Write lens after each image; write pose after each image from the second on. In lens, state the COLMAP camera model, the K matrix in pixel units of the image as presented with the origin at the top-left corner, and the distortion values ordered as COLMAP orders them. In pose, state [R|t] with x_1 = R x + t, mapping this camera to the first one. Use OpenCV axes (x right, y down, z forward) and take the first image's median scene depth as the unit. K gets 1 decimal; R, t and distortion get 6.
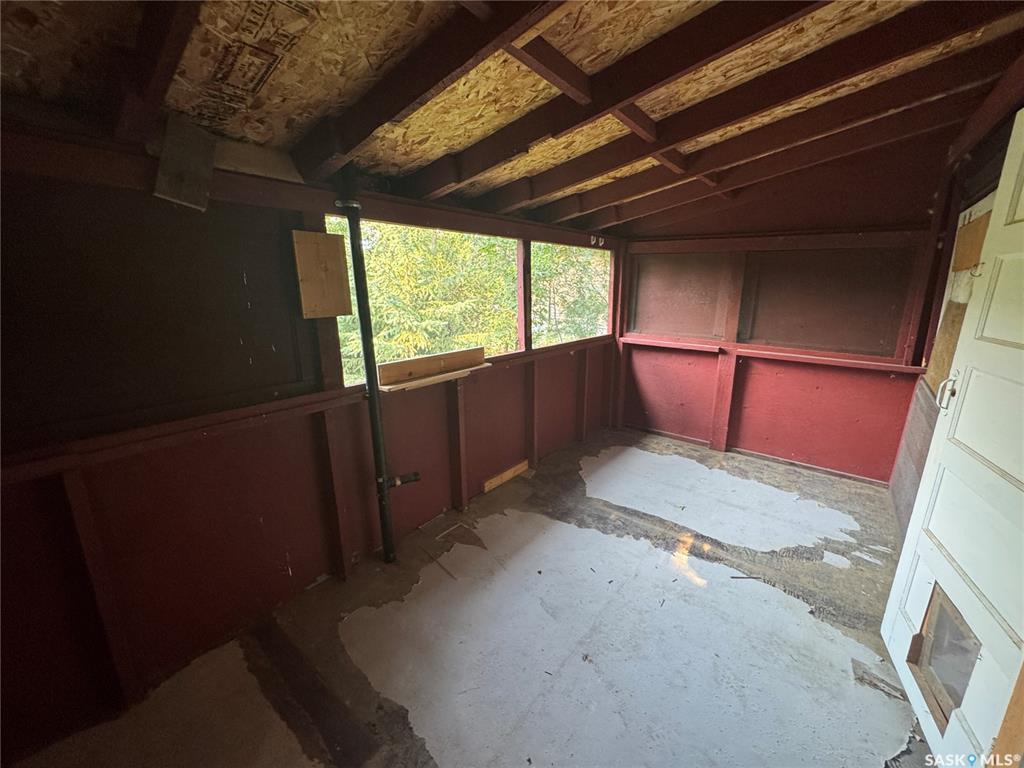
lens RADIAL K [[409.7, 0, 509.4], [0, 409.7, 382.2], [0, 0, 1]] dist [-0.001930, 0.000018]
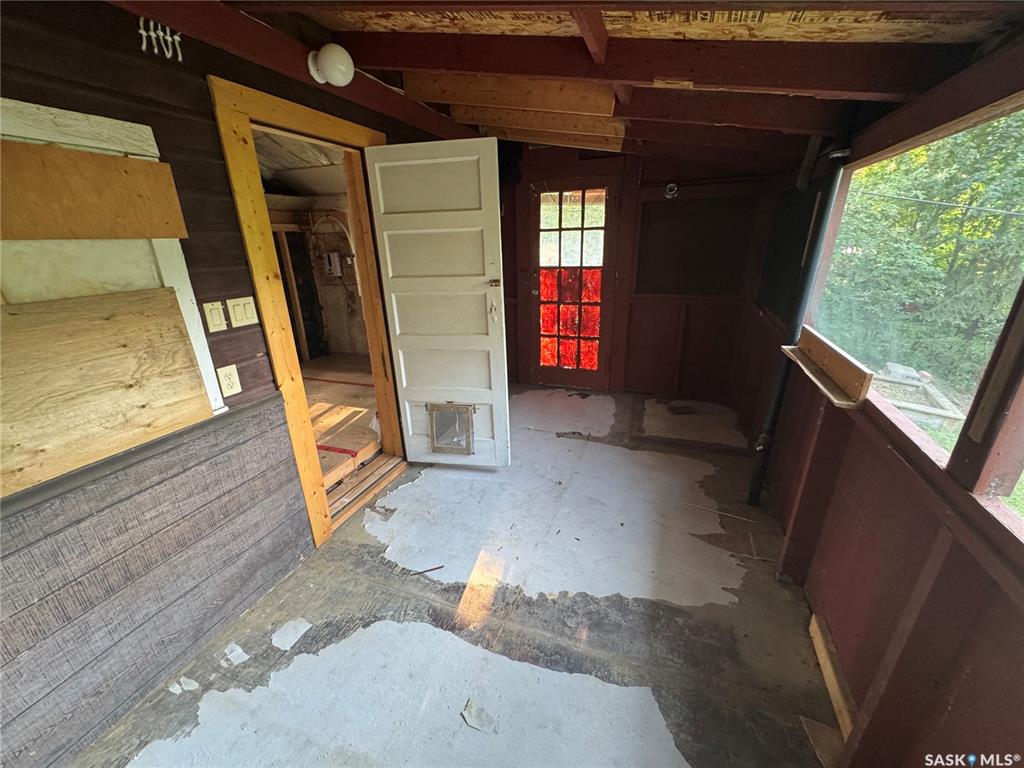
lens RADIAL K [[409.7, 0, 513.0], [0, 409.7, 384.6], [0, 0, 1]] dist [-0.001930, 0.000018]
pose [[-0.949518, 0.129450, -0.285758, 0.511288], [-0.048974, 0.838560, 0.542603, -0.338371], [0.309866, 0.529206, -0.789889, 1.333339]]
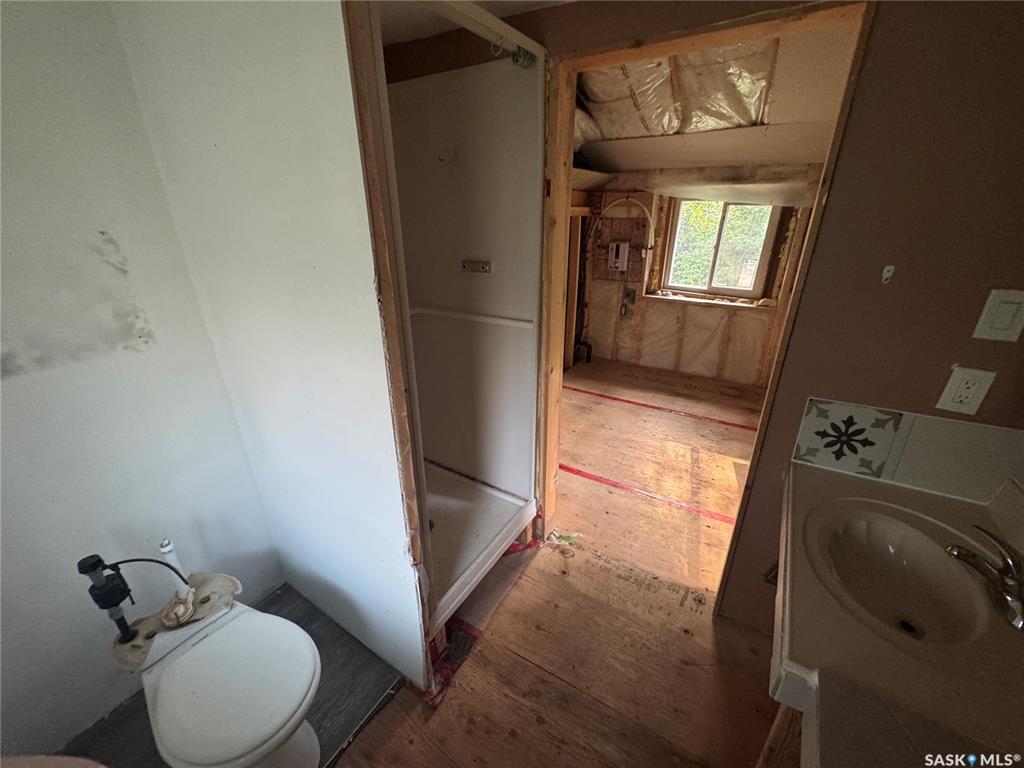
lens RADIAL K [[409.7, 0, 511.6], [0, 409.7, 383.1], [0, 0, 1]] dist [-0.001930, 0.000018]
pose [[-0.992310, 0.053239, -0.111746, 1.315765], [-0.024715, 0.799379, 0.600319, -0.286721], [0.121288, 0.598464, -0.791915, 0.780592]]
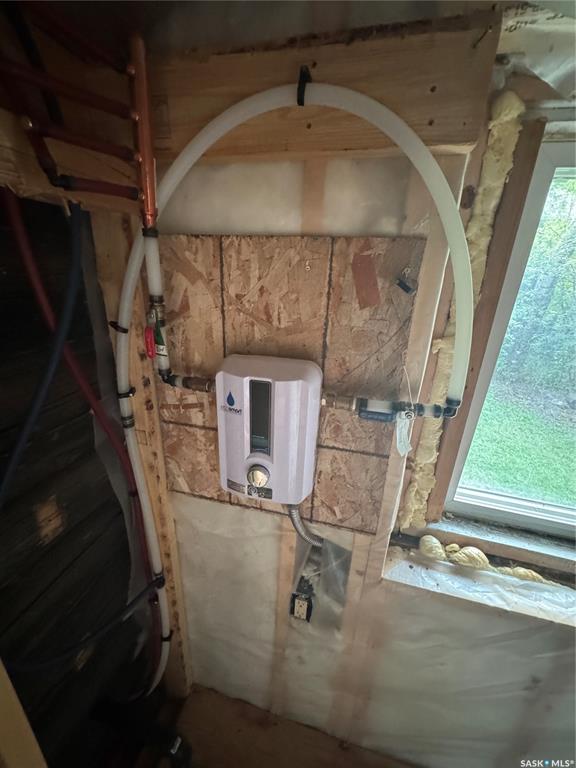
lens RADIAL K [[307.3, 0, 289.6], [0, 307.3, 386.2], [0, 0, 1]] dist [-0.001930, 0.000018]
pose [[-0.905002, 0.105041, -0.412236, 0.770274], [-0.147411, 0.831565, 0.535508, 0.114249], [0.399052, 0.545404, -0.737084, -0.583400]]
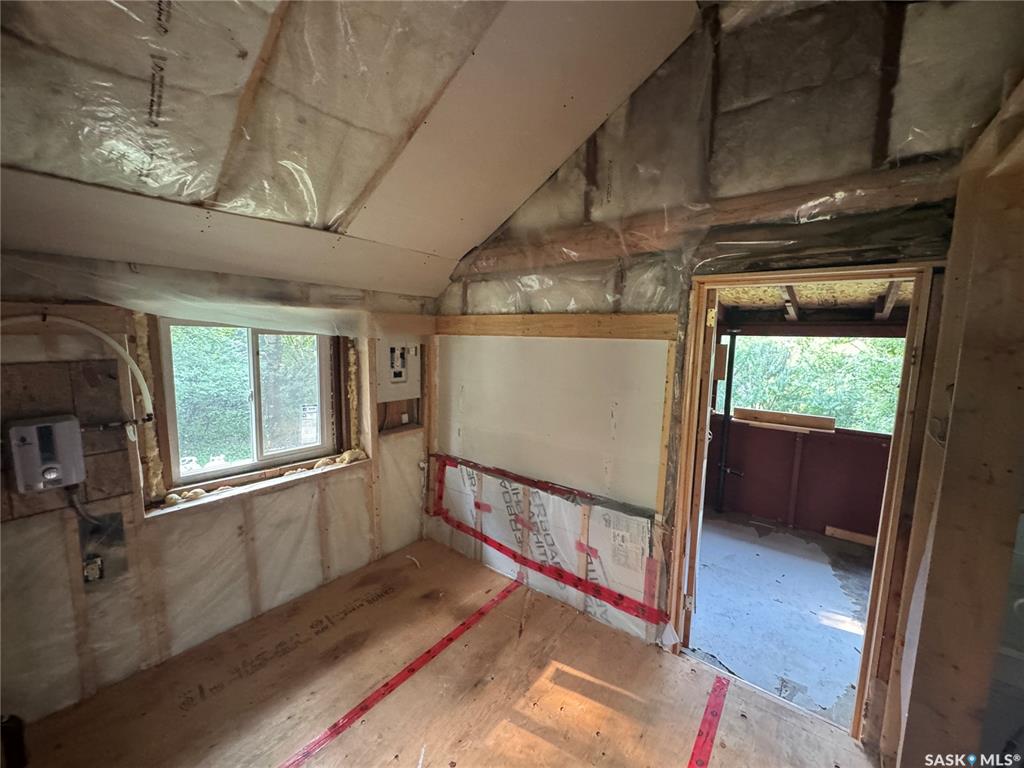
lens RADIAL K [[409.7, 0, 512.0], [0, 409.7, 384.6], [0, 0, 1]] dist [-0.001930, 0.000018]
pose [[0.009609, 0.127367, -0.991809, 1.304826], [-0.256379, 0.959014, 0.120671, -0.087501], [0.966529, 0.253119, 0.041870, -0.111760]]
